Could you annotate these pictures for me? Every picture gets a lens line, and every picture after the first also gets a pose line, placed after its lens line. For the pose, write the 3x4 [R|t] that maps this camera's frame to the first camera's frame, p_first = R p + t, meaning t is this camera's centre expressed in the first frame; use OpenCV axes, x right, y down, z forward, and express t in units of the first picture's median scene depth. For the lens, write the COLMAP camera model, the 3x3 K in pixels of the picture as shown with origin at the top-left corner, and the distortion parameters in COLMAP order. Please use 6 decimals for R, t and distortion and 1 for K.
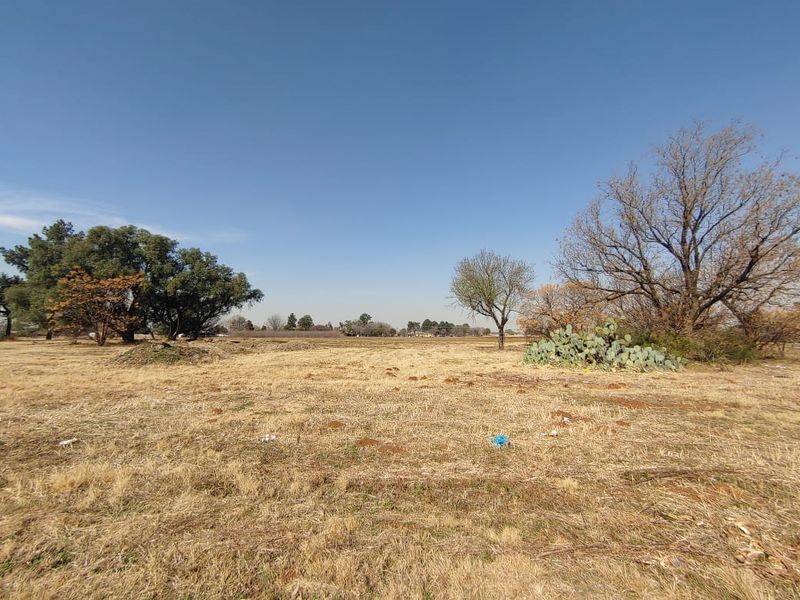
lens RADIAL K [[340.7, 0, 402.4], [0, 340.7, 300.7], [0, 0, 1]] dist [0.002064, -0.000197]
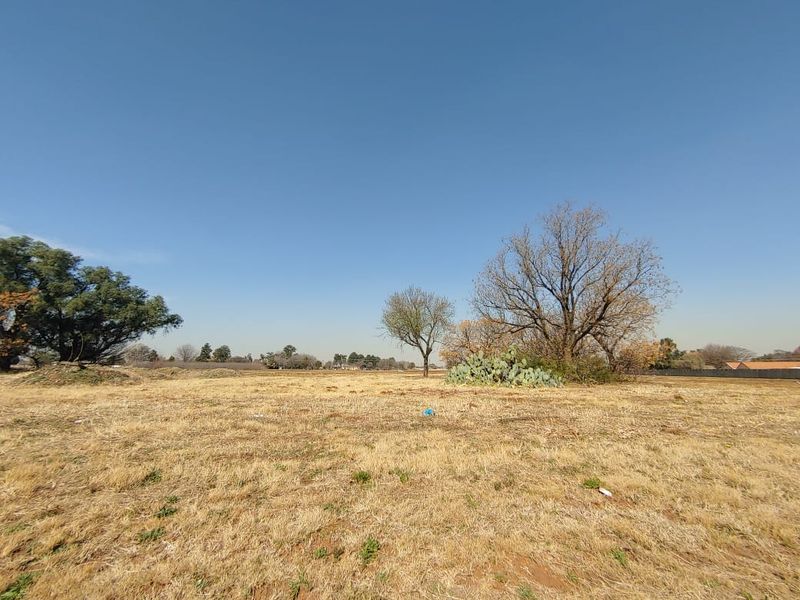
lens RADIAL K [[340.7, 0, 402.4], [0, 340.7, 300.7], [0, 0, 1]] dist [0.002064, -0.000197]
pose [[0.976635, 0.047329, 0.209630, -0.034945], [-0.026151, 0.994372, -0.102667, 0.019791], [-0.213309, 0.094786, 0.972376, -0.103570]]
